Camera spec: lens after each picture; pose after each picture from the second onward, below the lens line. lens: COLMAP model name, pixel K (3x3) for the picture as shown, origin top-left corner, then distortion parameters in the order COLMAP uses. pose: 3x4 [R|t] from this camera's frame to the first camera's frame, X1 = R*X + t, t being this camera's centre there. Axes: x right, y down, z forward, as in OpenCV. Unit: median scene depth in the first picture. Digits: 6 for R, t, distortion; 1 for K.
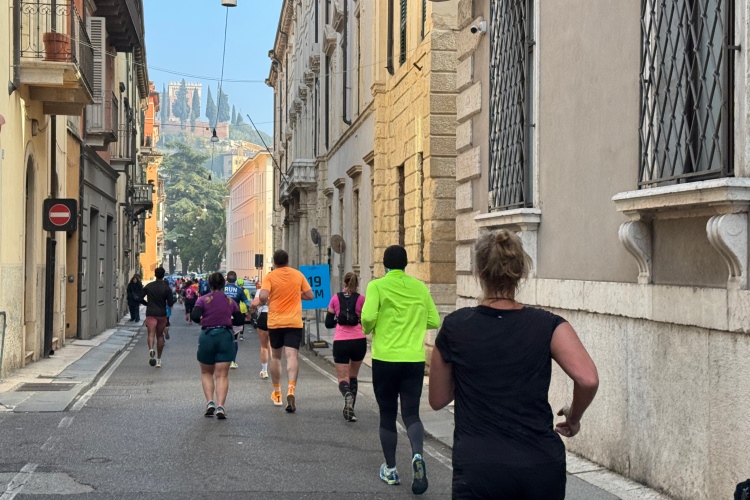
lens RADIAL K [[1064.9, 0, 375.0], [0, 1064.9, 250.0], [0, 0, 1]] dist [0.023125, 0.072261]
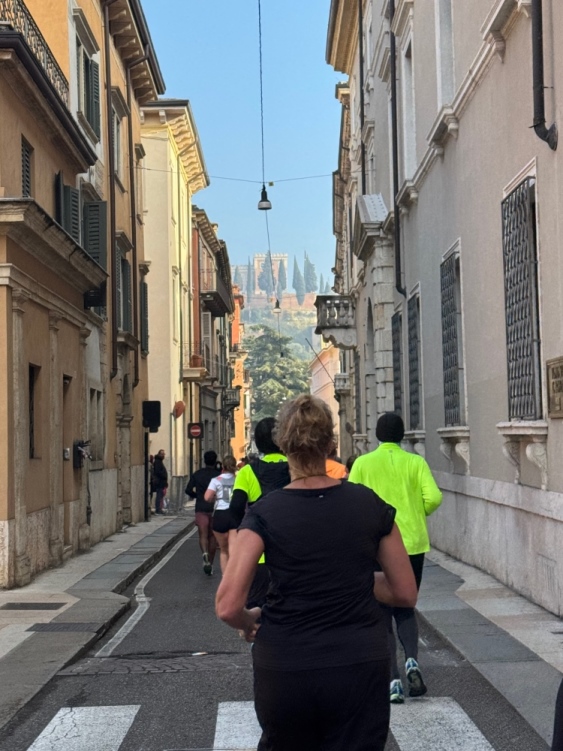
lens RADIAL K [[1063.7, 0, 281.5], [0, 1063.7, 375.5], [0, 0, 1]] dist [-0.005898, -0.000989]
pose [[0.985611, -0.033657, -0.165643, 0.040960], [0.025566, 0.998385, -0.050737, -0.006045], [0.167083, 0.045772, 0.984880, -0.192914]]
